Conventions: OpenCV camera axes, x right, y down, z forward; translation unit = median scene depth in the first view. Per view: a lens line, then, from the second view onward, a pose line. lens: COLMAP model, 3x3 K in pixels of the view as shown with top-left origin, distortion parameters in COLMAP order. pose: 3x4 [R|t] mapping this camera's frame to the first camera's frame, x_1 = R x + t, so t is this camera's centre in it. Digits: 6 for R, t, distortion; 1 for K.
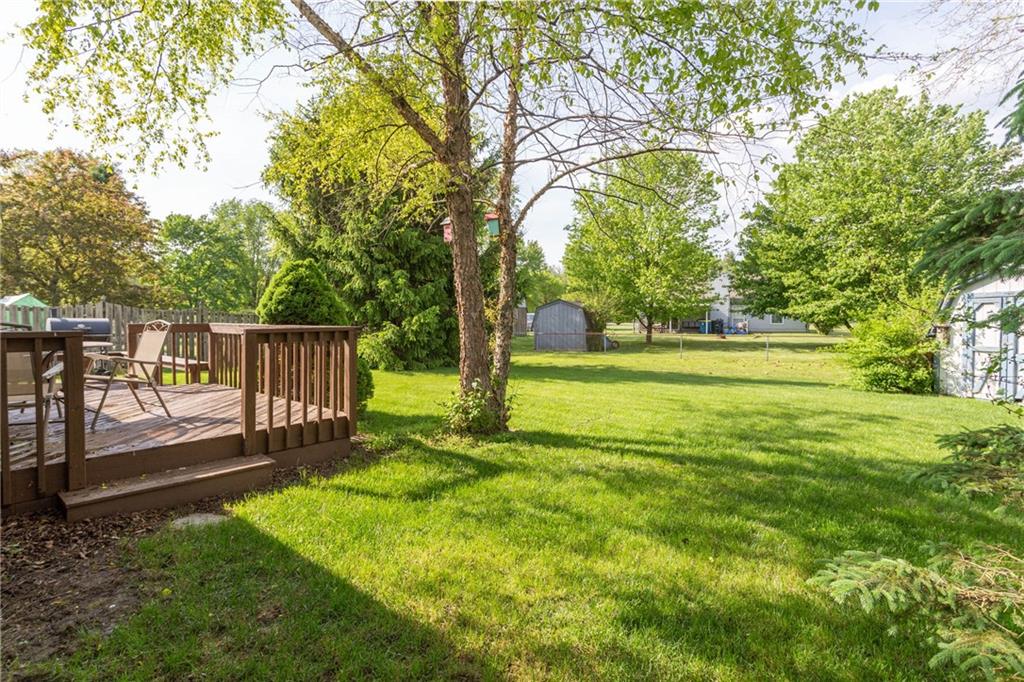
lens RADIAL K [[511.7, 0, 516.5], [0, 511.7, 335.4], [0, 0, 1]] dist [0.001955, -0.000953]
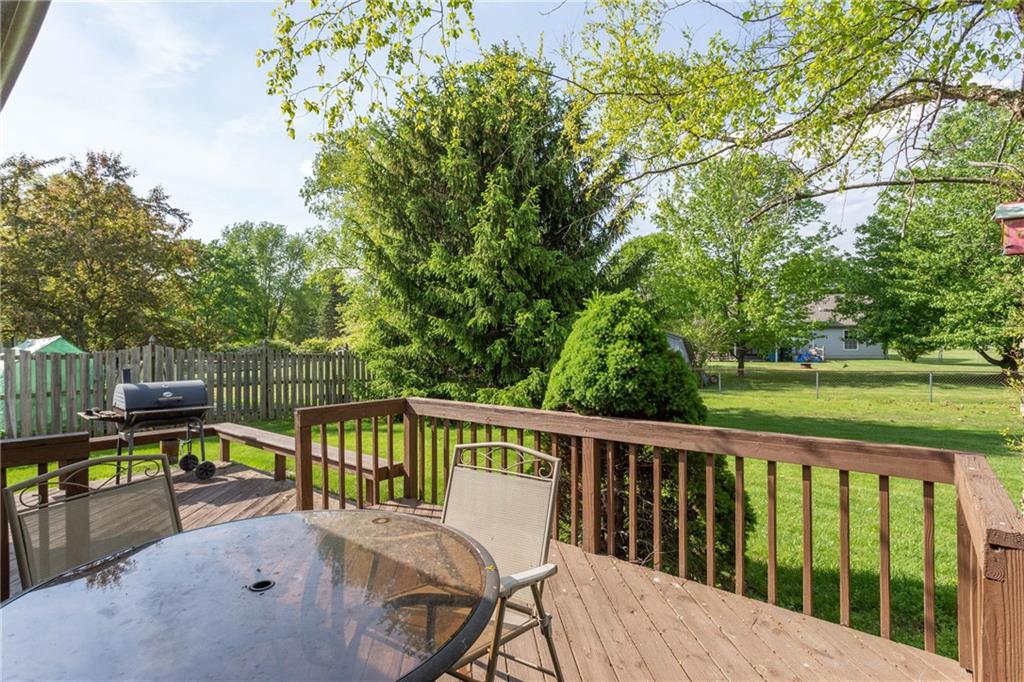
lens RADIAL K [[511.7, 0, 507.6], [0, 511.7, 346.2], [0, 0, 1]] dist [0.001955, -0.000953]
pose [[0.999921, -0.012490, 0.001593, -0.237921], [0.012523, 0.999665, -0.022645, -0.034338], [-0.001309, 0.022663, 0.999742, 0.196161]]
